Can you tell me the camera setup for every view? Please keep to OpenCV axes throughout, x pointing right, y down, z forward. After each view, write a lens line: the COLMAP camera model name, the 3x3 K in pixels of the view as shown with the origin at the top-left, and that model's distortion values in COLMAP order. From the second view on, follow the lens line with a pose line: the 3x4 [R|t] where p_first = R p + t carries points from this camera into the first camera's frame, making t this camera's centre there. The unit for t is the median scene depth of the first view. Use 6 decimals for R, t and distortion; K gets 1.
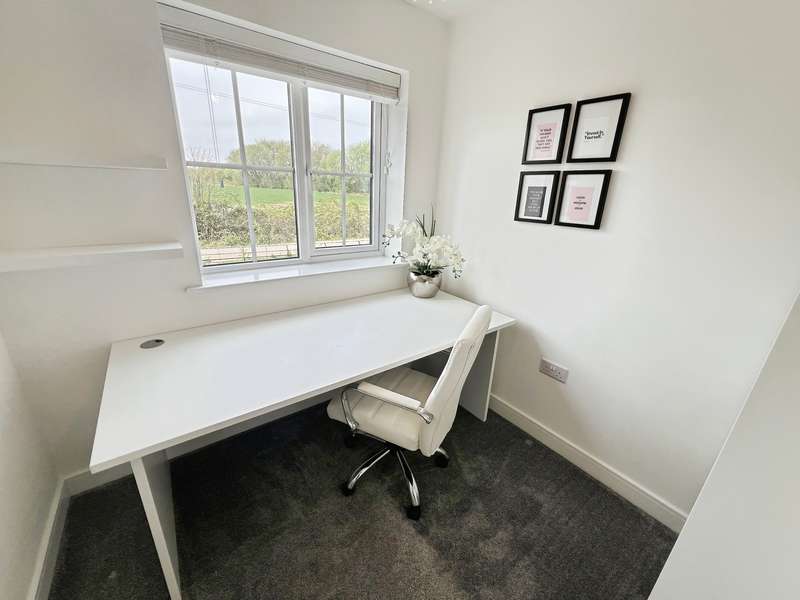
lens RADIAL K [[322.7, 0, 400.0], [0, 322.7, 300.0], [0, 0, 1]] dist [-0.000450, -0.000129]
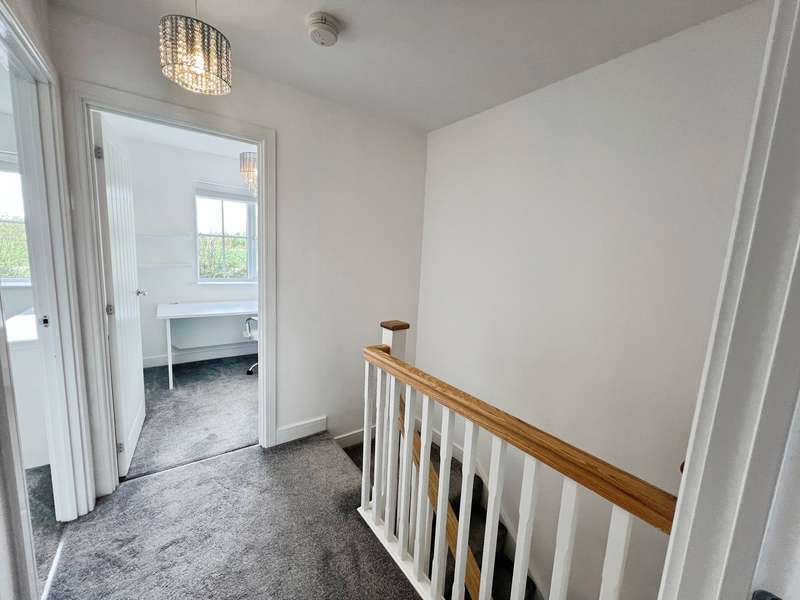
lens RADIAL K [[323.5, 0, 400.0], [0, 323.5, 300.0], [0, 0, 1]] dist [-0.000001, -0.000001]
pose [[0.999781, 0.016166, -0.013288, 0.981610], [-0.018423, 0.981116, -0.192540, 0.543439], [0.009925, 0.192742, 0.981199, -1.401430]]
